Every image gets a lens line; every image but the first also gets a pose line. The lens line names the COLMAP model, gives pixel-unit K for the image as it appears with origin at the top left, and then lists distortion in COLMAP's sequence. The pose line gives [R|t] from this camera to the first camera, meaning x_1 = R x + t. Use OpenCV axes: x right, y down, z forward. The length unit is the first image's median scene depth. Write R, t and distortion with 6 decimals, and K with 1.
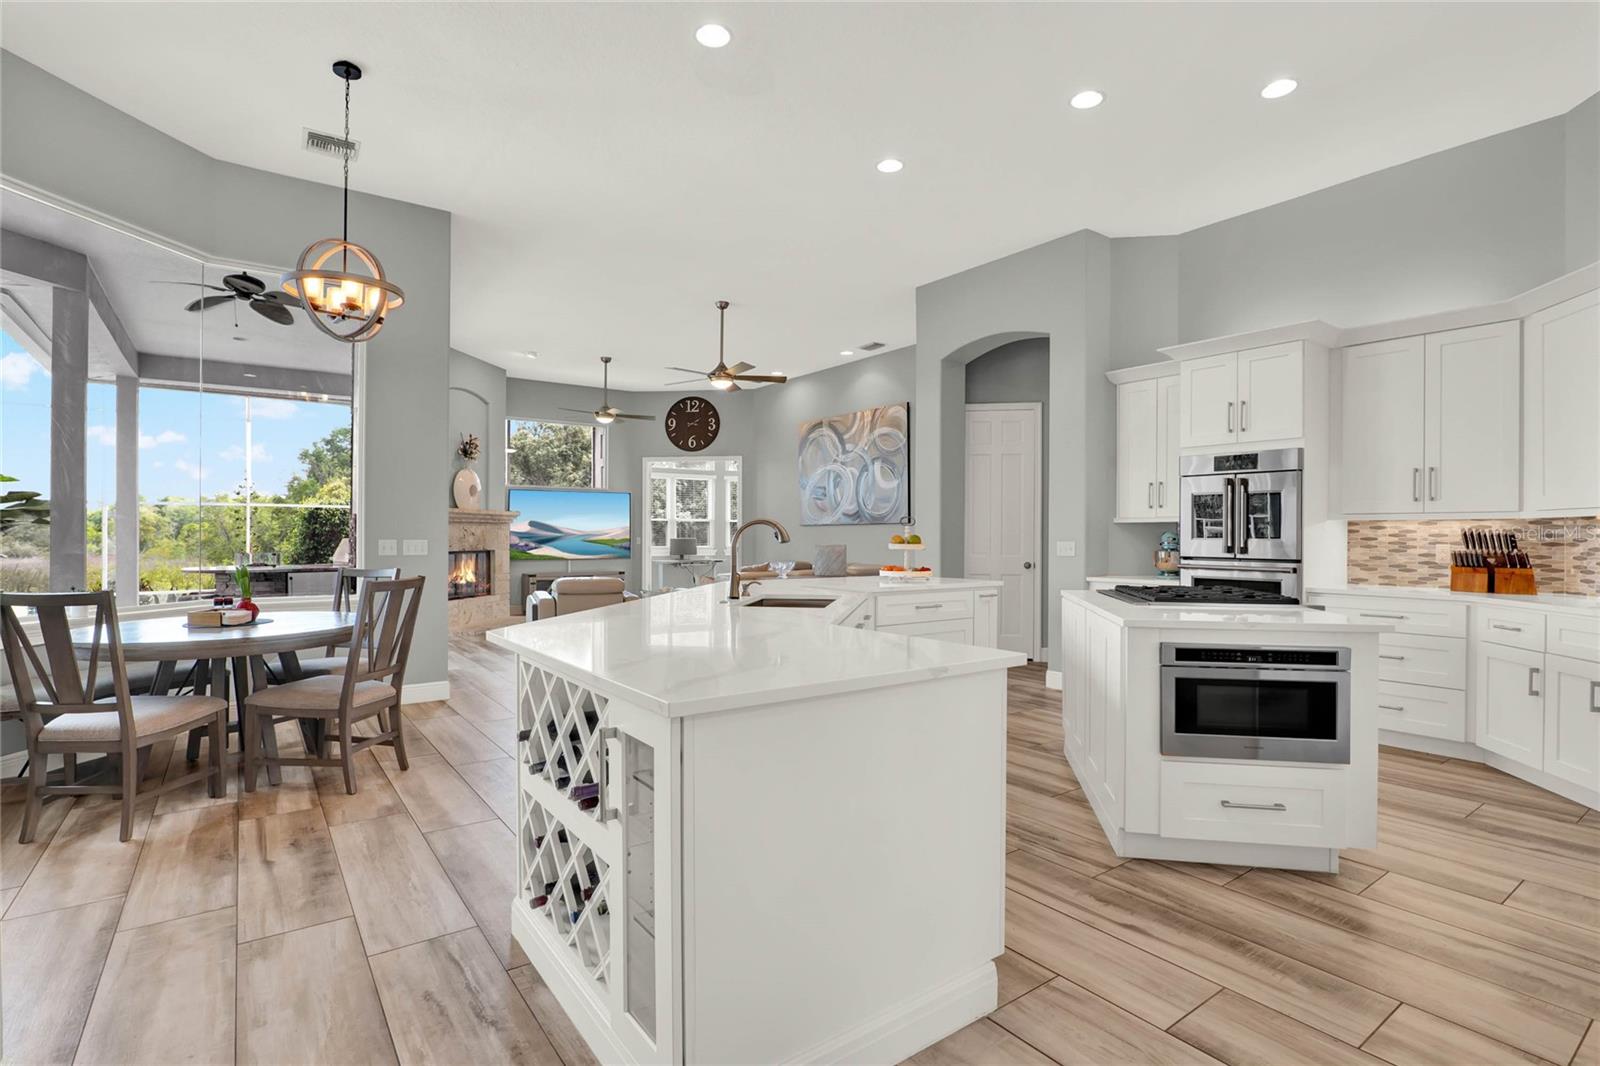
lens RADIAL K [[754.5, 0, 812.3], [0, 754.5, 530.6], [0, 0, 1]] dist [-0.013561, 0.000658]
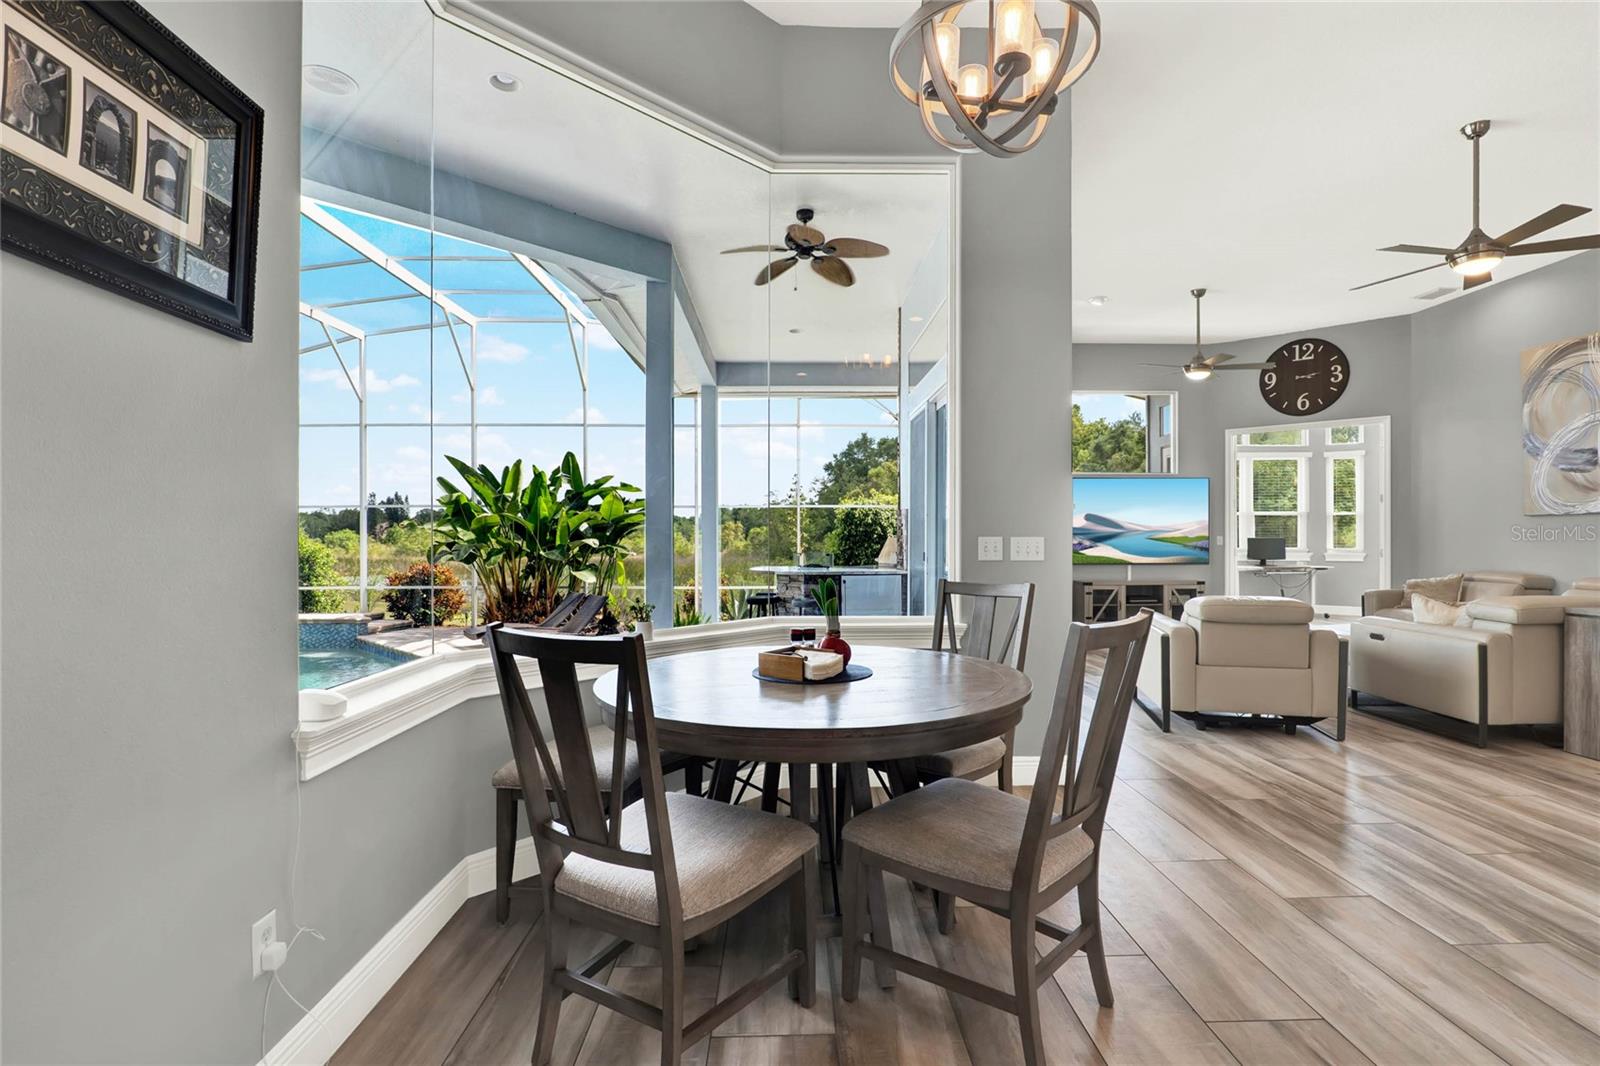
lens RADIAL K [[758.3, 0, 817.5], [0, 758.3, 542.0], [0, 0, 1]] dist [-0.031660, 0.012151]
pose [[0.817764, 0.002871, -0.575547, -0.158444], [0.006055, 0.999889, 0.013592, 0.003572], [0.575522, -0.014600, 0.817656, 0.188489]]
